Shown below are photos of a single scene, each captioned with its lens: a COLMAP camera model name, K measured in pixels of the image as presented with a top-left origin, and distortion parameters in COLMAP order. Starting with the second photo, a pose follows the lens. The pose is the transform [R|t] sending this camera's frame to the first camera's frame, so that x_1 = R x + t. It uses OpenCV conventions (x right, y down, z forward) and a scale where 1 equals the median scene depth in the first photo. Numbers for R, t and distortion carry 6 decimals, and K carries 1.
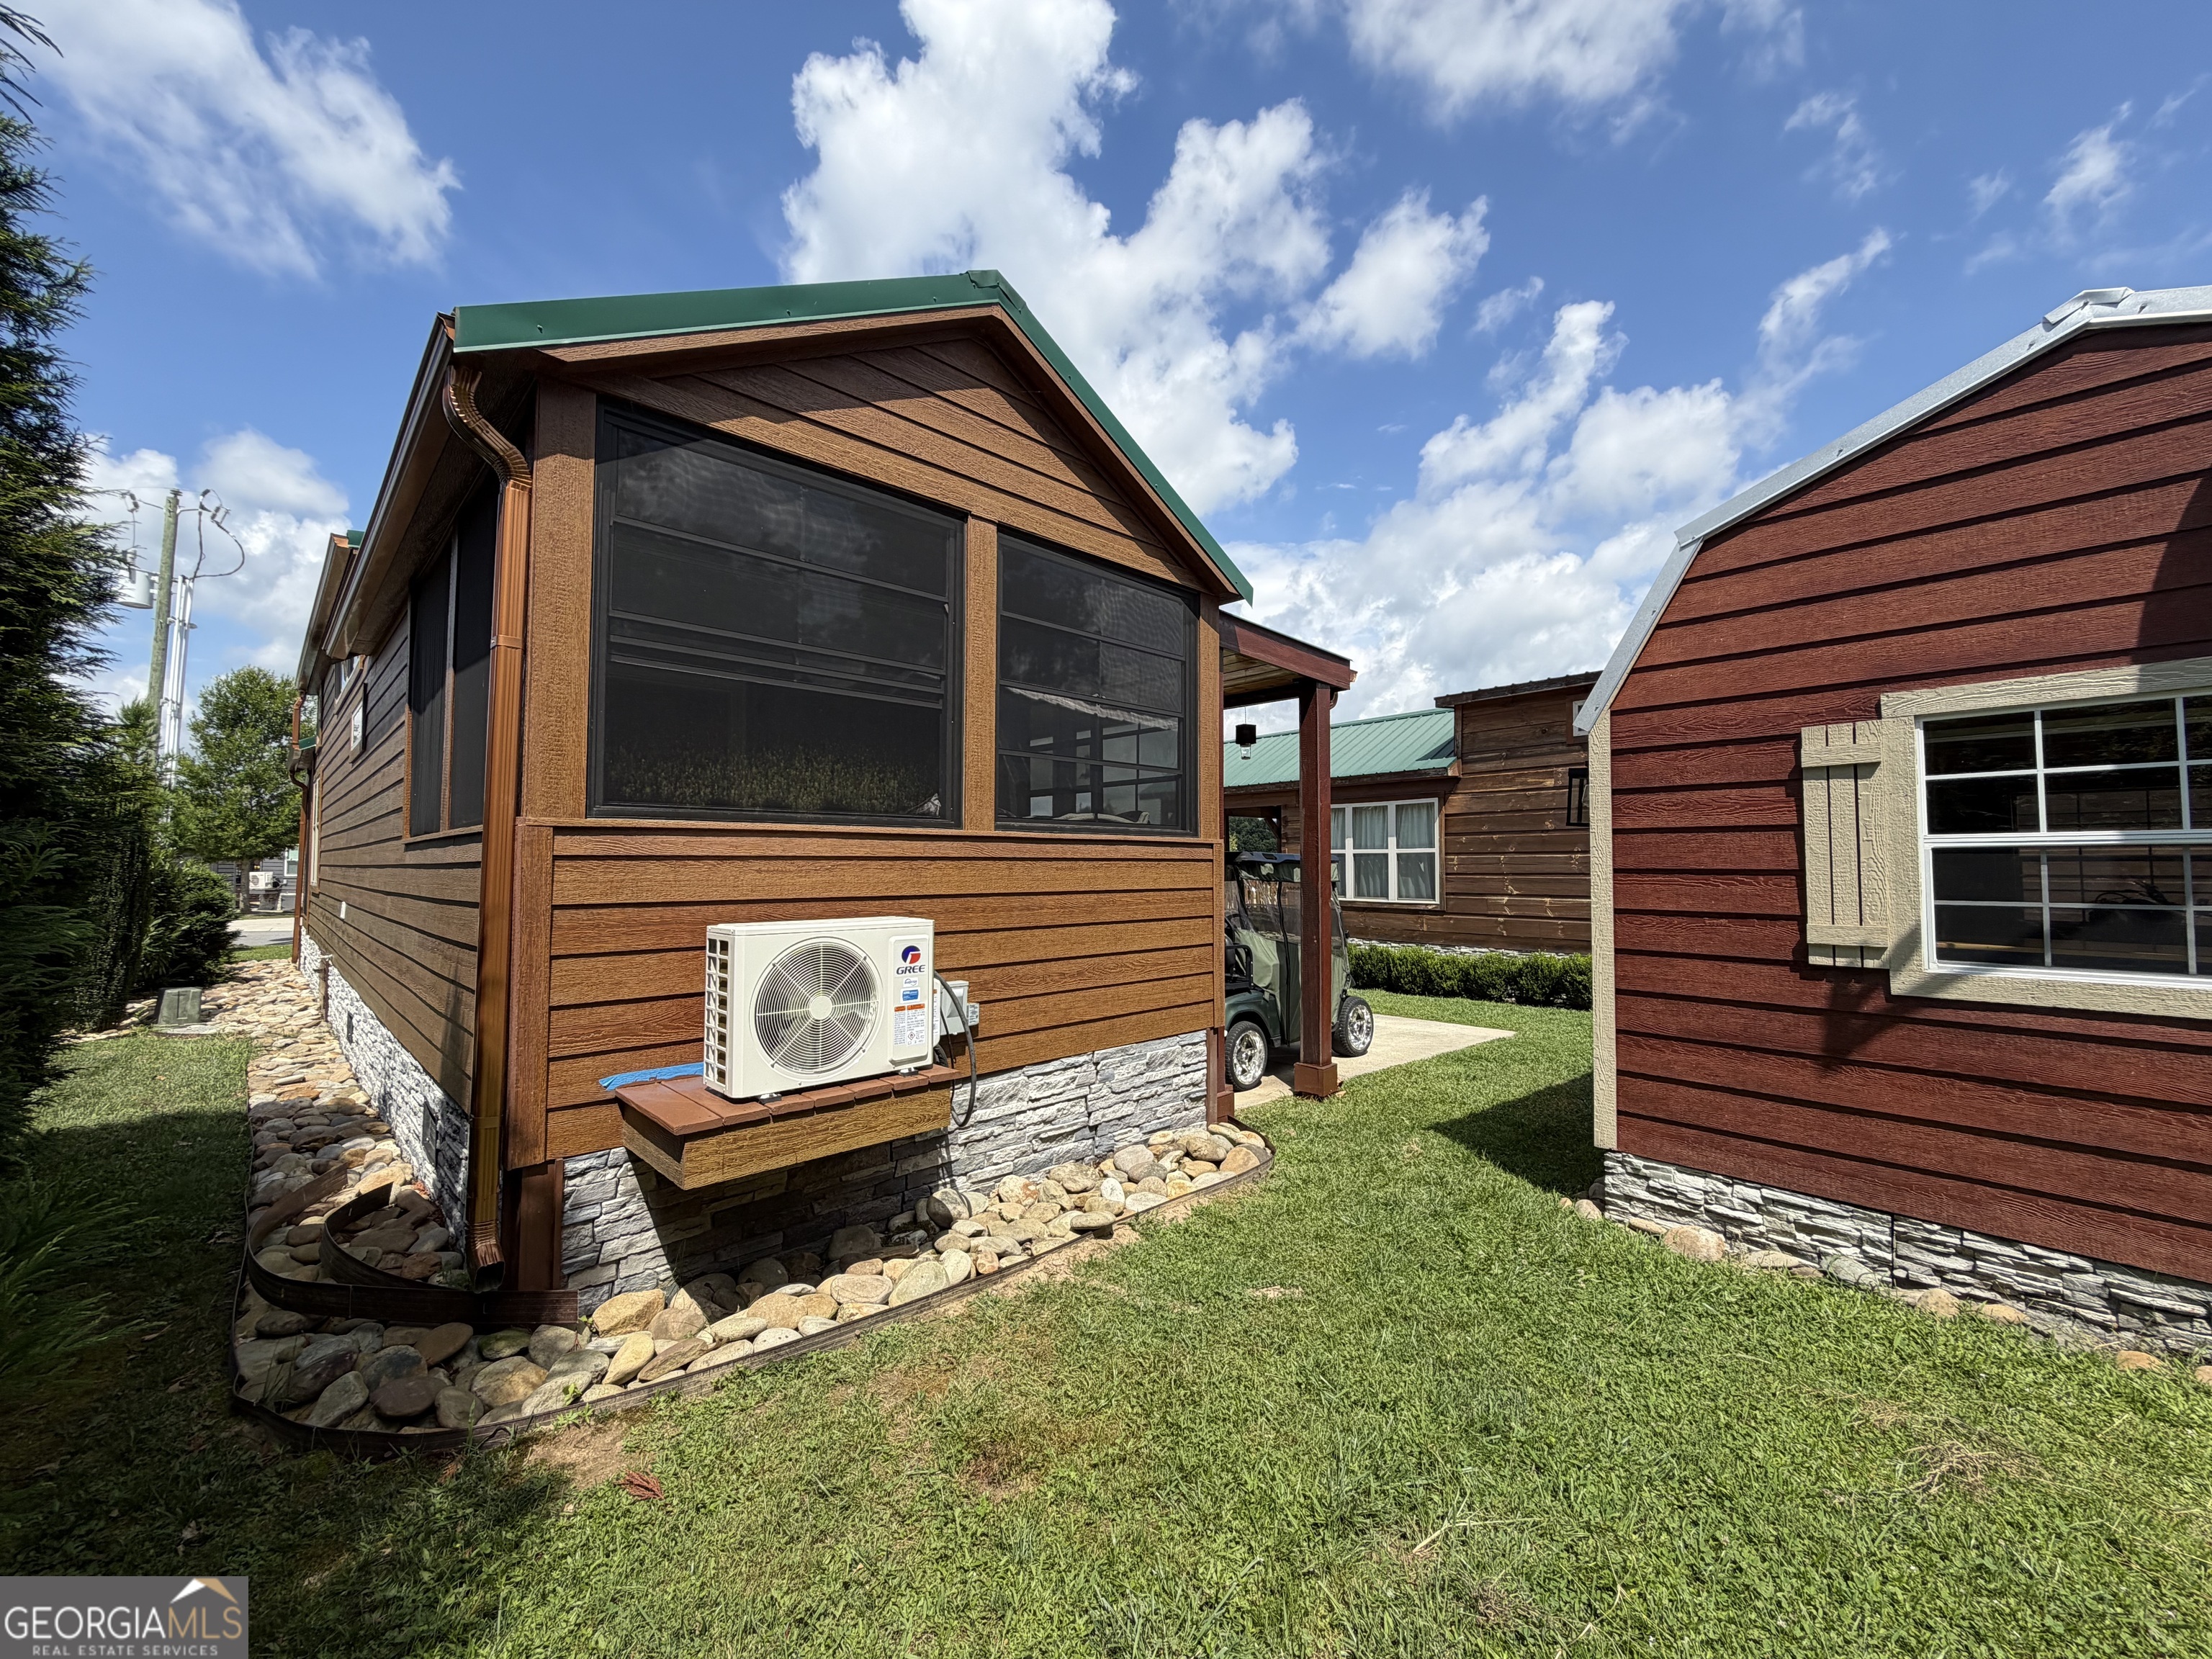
lens RADIAL K [[891.0, 0, 1118.5], [0, 891.0, 827.6], [0, 0, 1]] dist [0.000856, -0.000048]
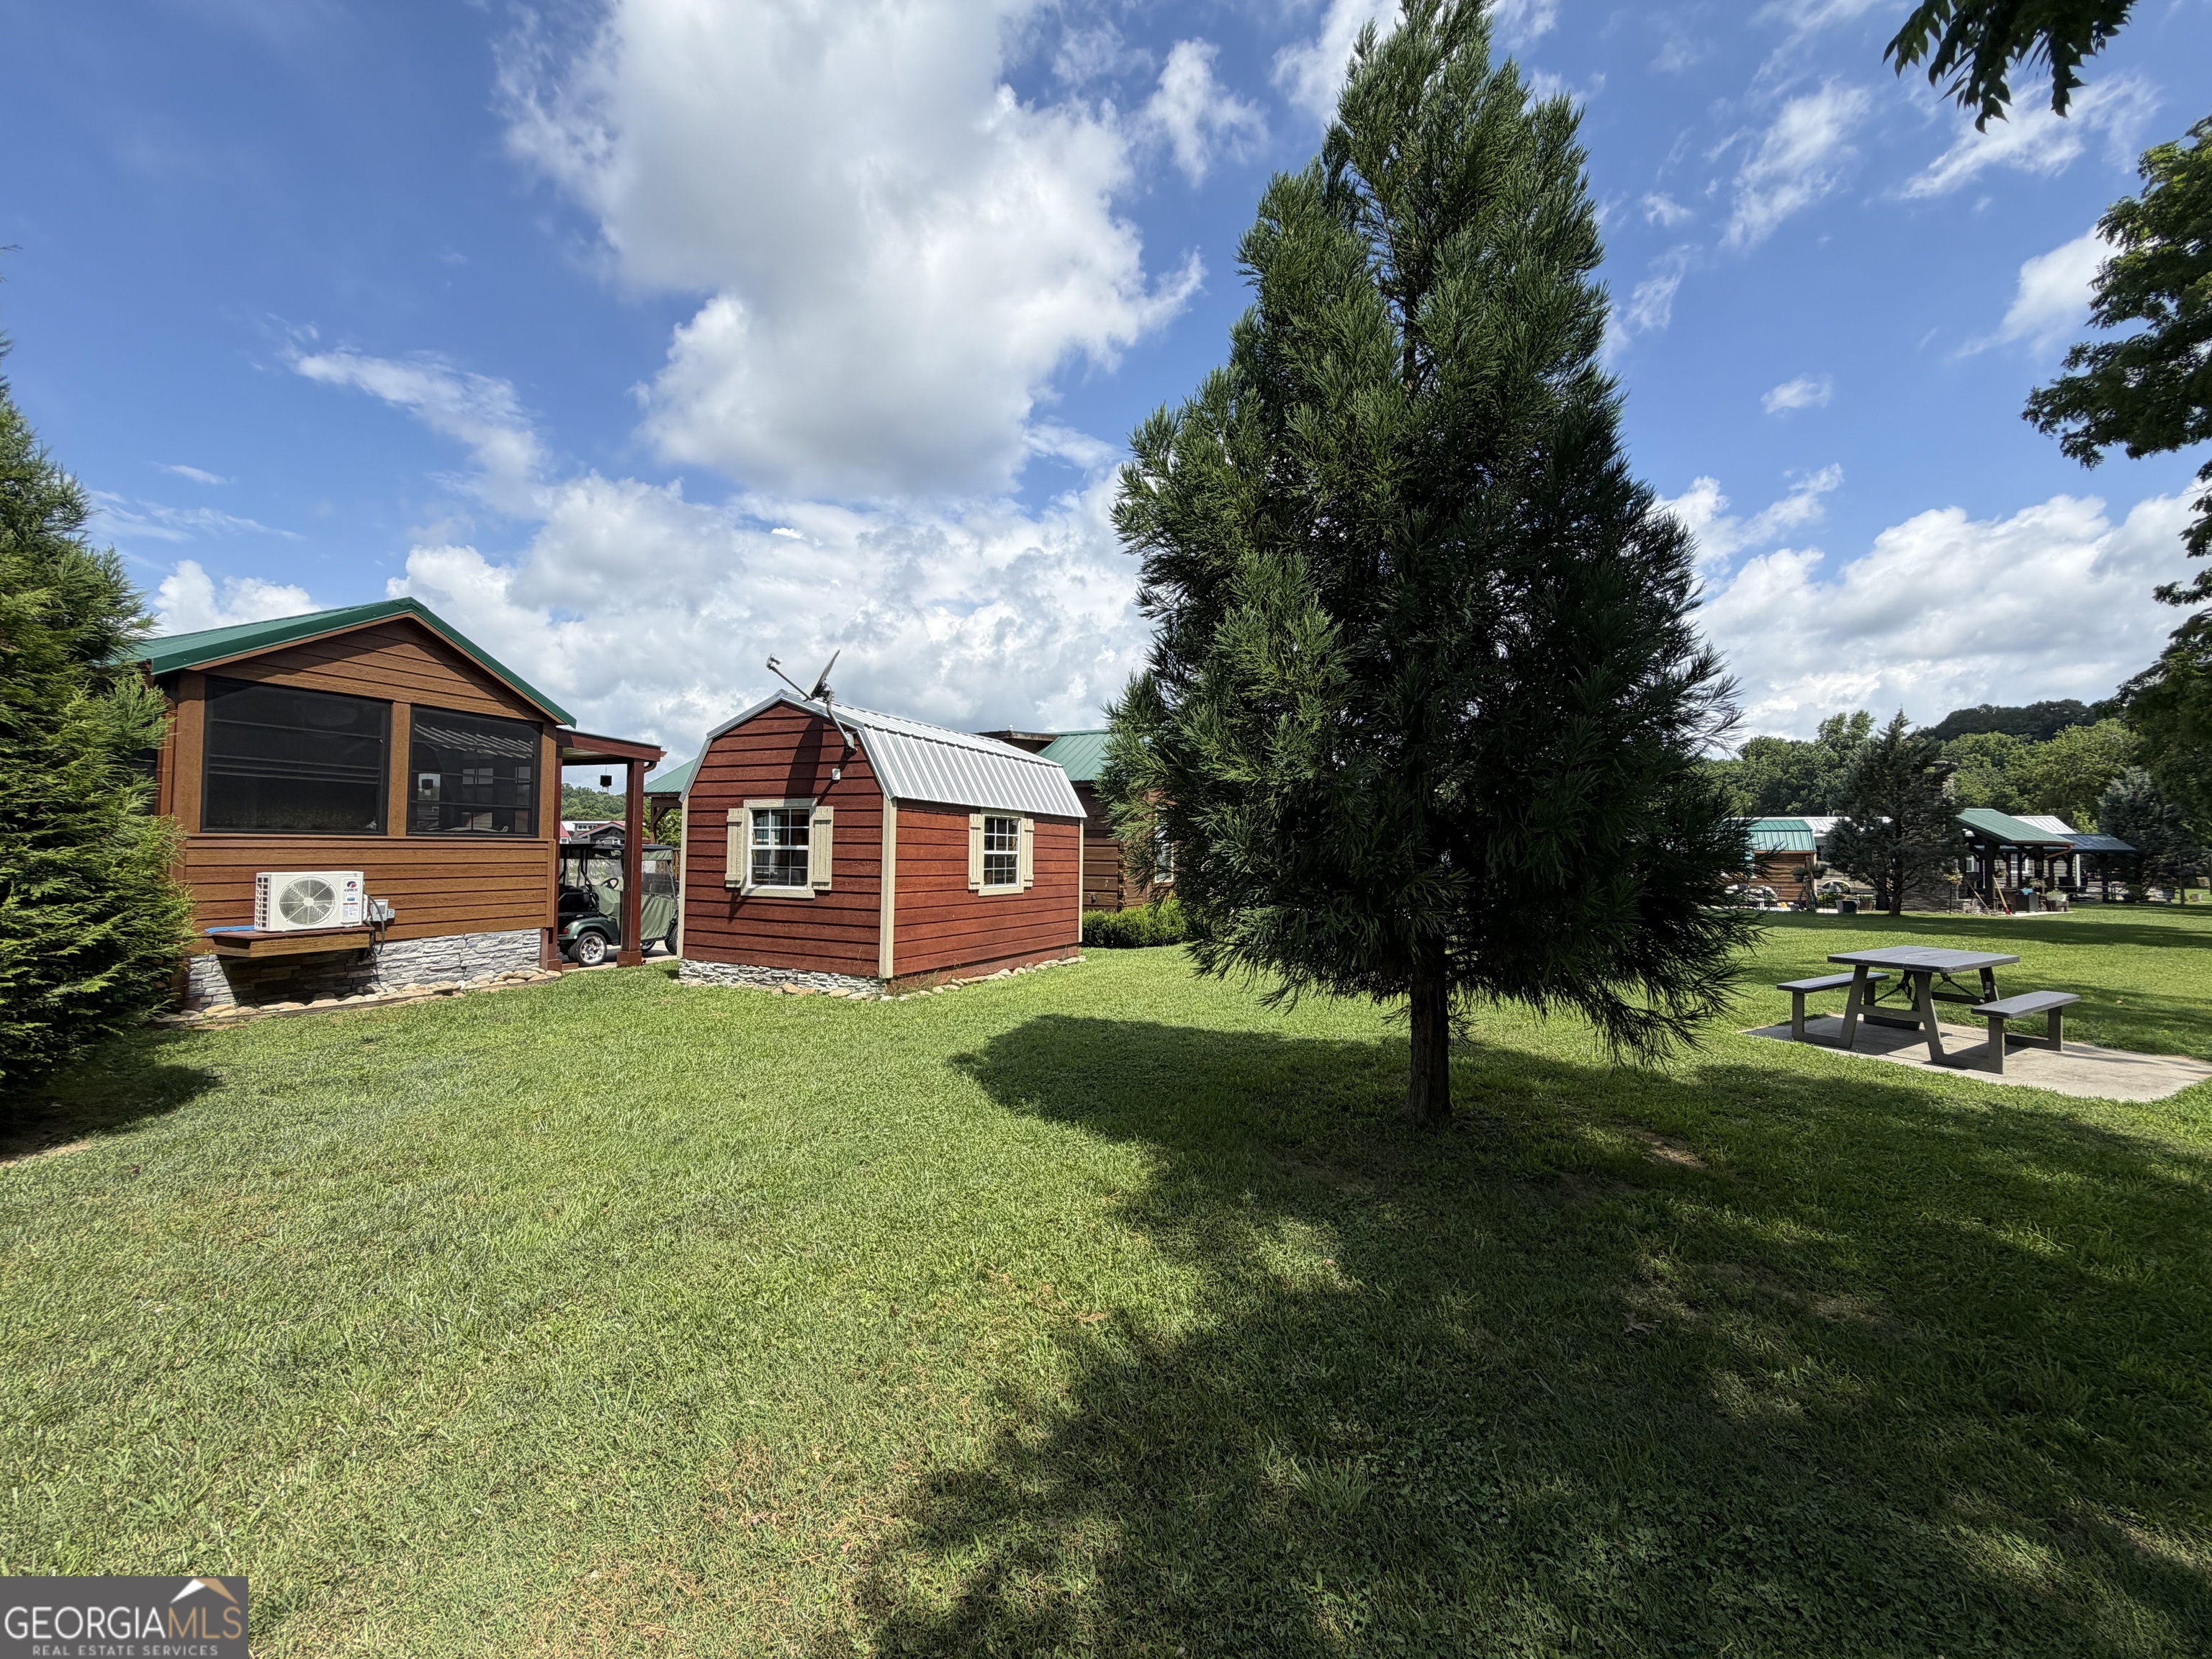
lens RADIAL K [[891.0, 0, 1118.5], [0, 891.0, 827.6], [0, 0, 1]] dist [0.000856, -0.000048]
pose [[0.918009, 0.020306, 0.396040, 0.790710], [-0.028263, 0.999499, 0.014267, -0.129001], [-0.395552, -0.024291, 0.918122, -2.294263]]
